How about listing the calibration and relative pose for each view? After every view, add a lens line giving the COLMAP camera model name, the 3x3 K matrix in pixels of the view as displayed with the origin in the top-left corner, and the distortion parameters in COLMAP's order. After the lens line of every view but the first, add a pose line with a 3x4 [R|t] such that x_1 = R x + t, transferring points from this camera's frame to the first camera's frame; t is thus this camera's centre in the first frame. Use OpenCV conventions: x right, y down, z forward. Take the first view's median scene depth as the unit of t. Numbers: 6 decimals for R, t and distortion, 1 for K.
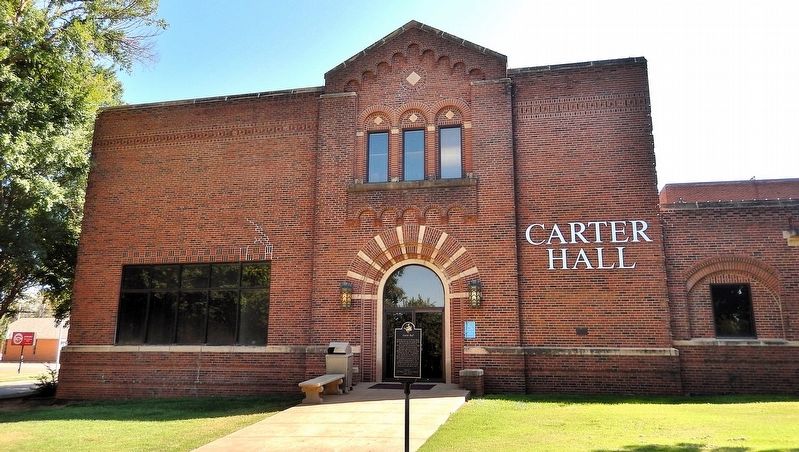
lens RADIAL K [[553.2, 0, 399.5], [0, 553.2, 226.0], [0, 0, 1]] dist [0.050895, 0.001024]
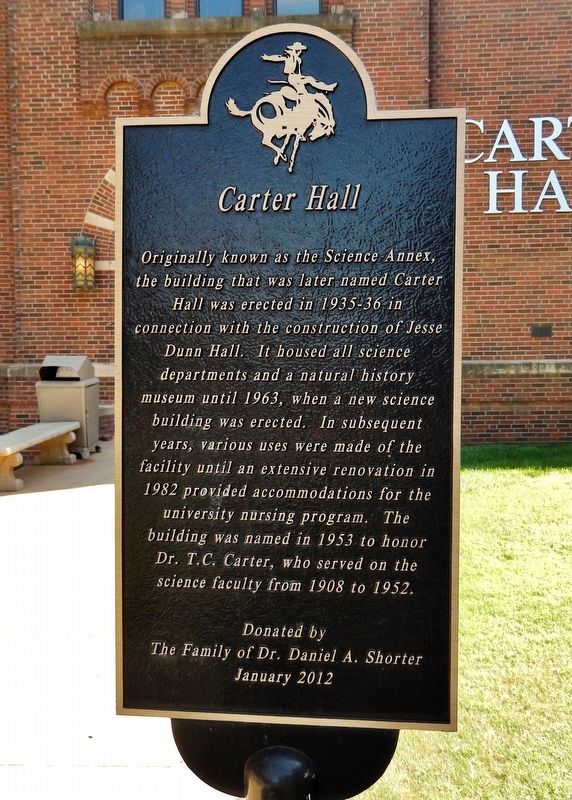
lens RADIAL K [[704.9, 0, 286.0], [0, 704.9, 400.0], [0, 0, 1]] dist [0.027771, -0.001252]
pose [[0.992247, -0.017487, 0.123048, 0.001102], [-0.015230, 0.965482, 0.260025, 0.077828], [-0.123348, -0.259883, 0.957730, 0.351267]]
